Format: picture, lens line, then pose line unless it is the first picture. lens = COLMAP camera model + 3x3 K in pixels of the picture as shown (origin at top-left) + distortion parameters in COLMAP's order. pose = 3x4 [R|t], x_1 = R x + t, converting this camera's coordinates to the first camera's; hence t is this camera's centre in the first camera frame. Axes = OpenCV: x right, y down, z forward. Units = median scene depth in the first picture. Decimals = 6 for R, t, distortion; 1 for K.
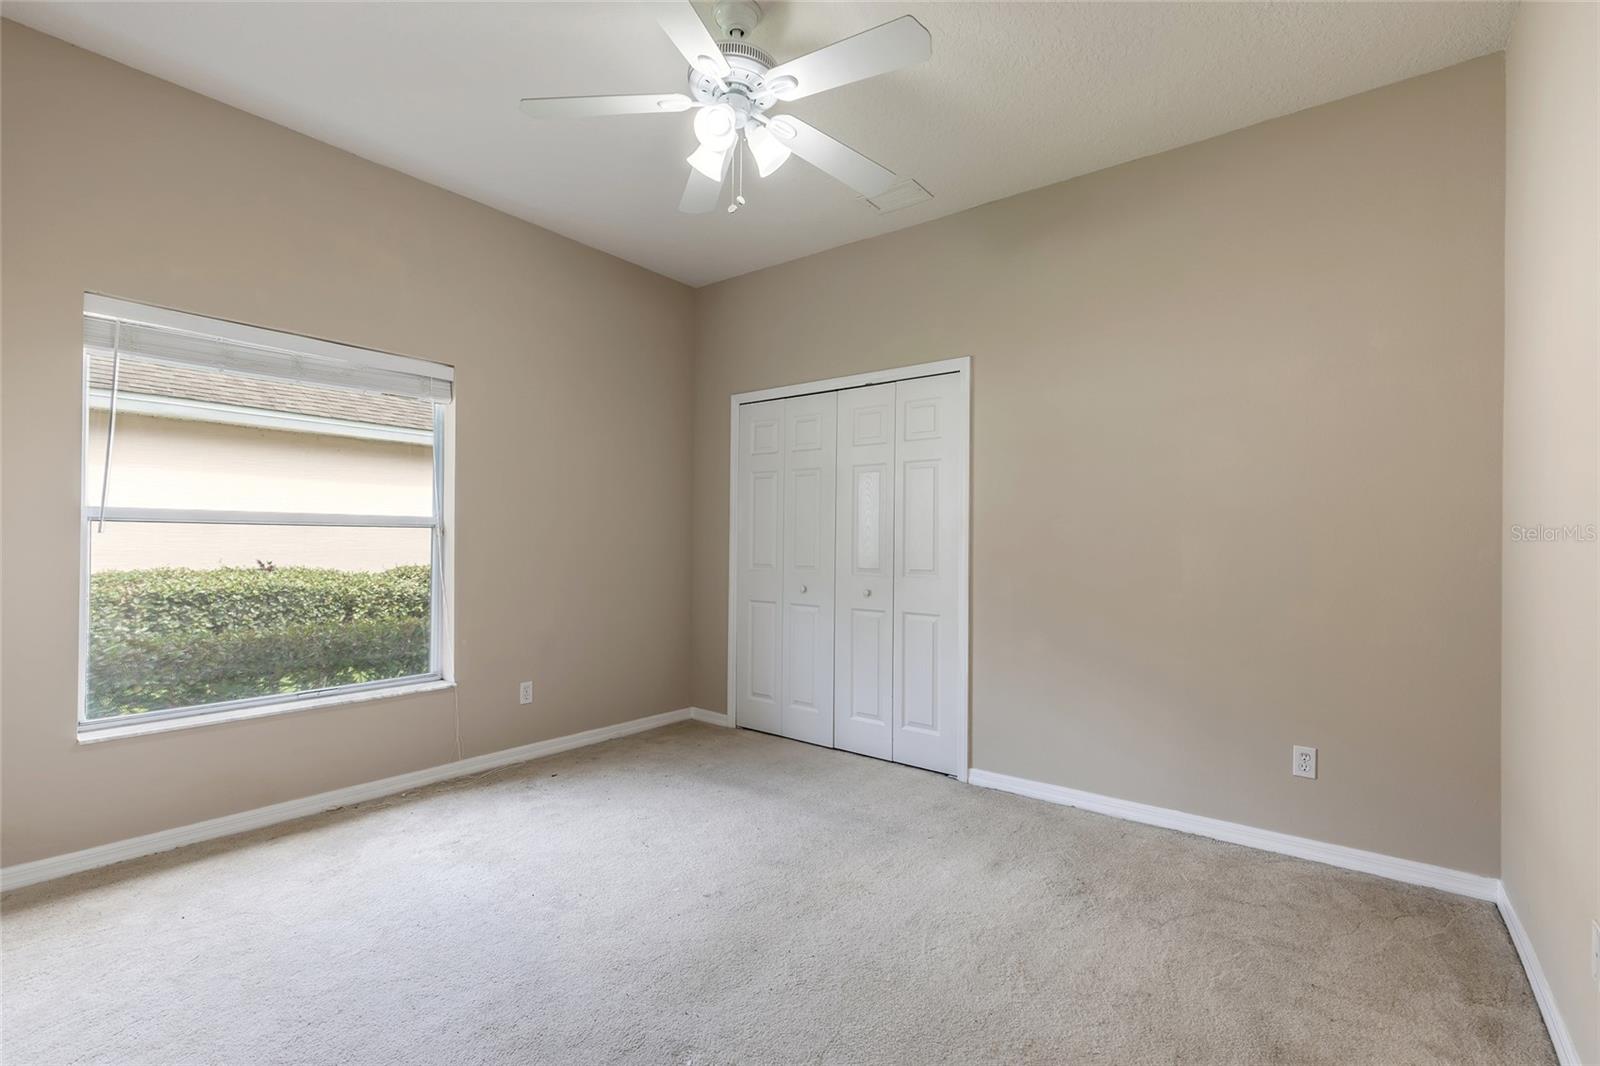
lens RADIAL K [[721.5, 0, 792.7], [0, 721.5, 536.5], [0, 0, 1]] dist [0.011415, -0.003479]
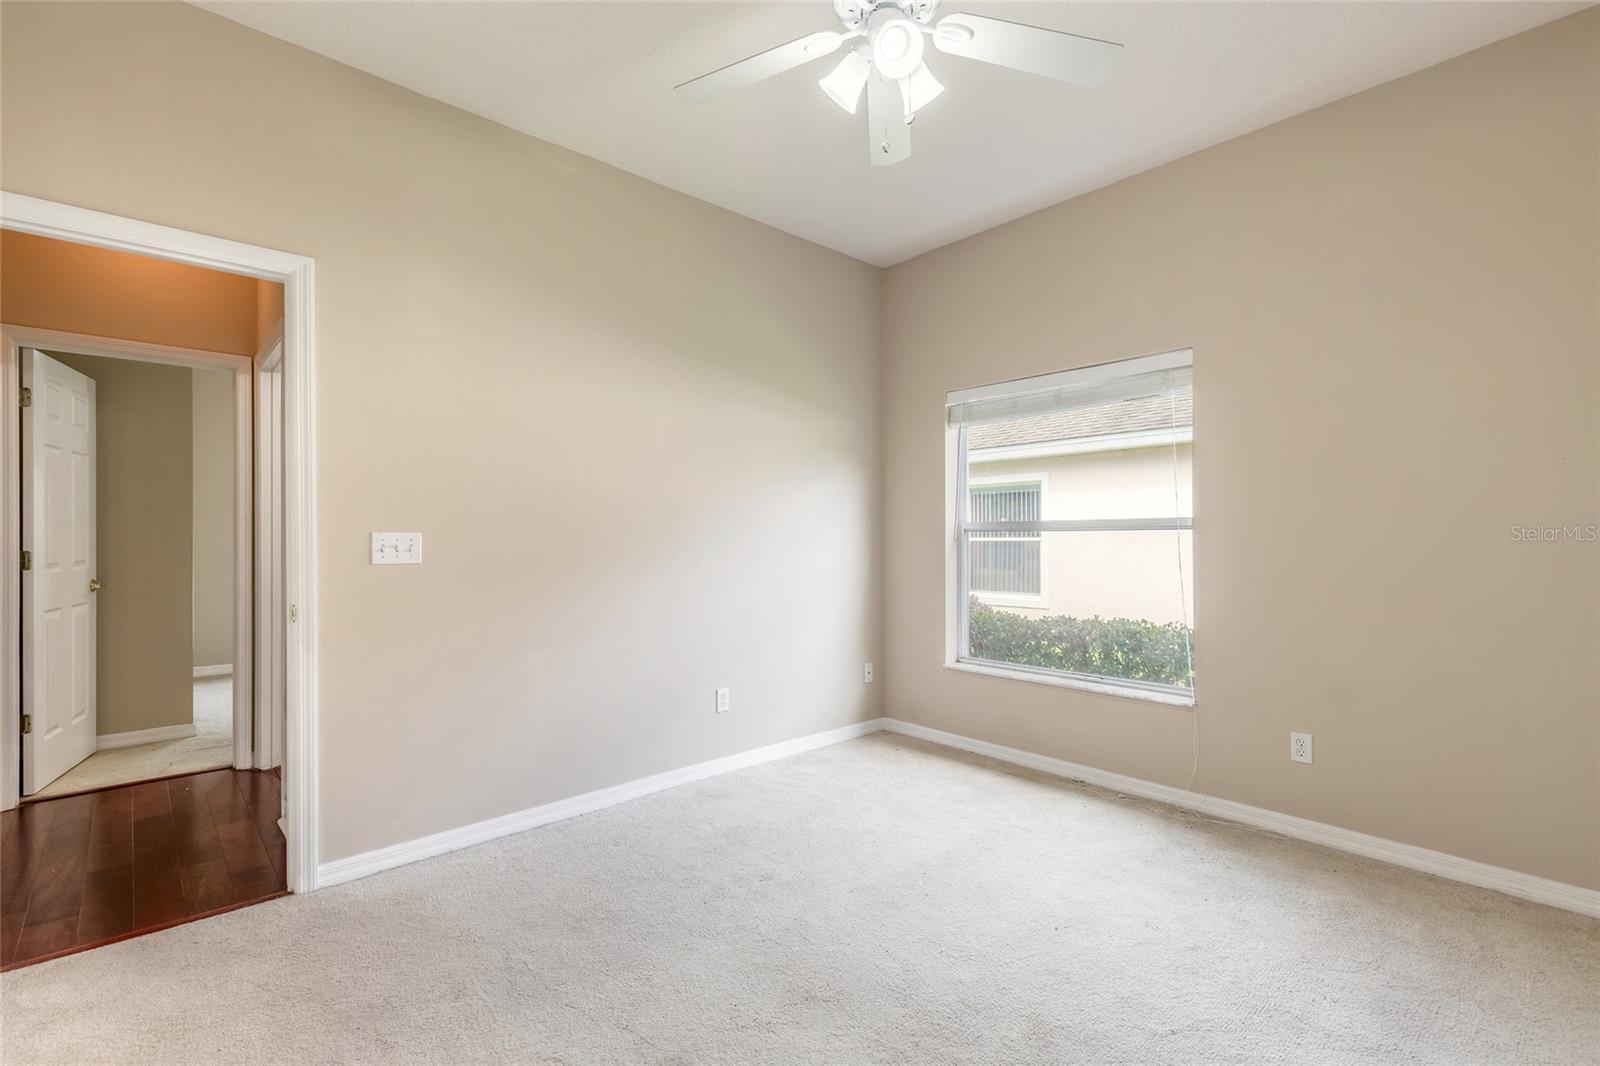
lens RADIAL K [[721.5, 0, 792.7], [0, 721.5, 539.1], [0, 0, 1]] dist [0.011415, -0.003479]
pose [[-0.165325, -0.006781, -0.986216, 0.497977], [0.008700, 0.999927, -0.008334, 0.003732], [0.986201, -0.009958, -0.165254, 0.670425]]
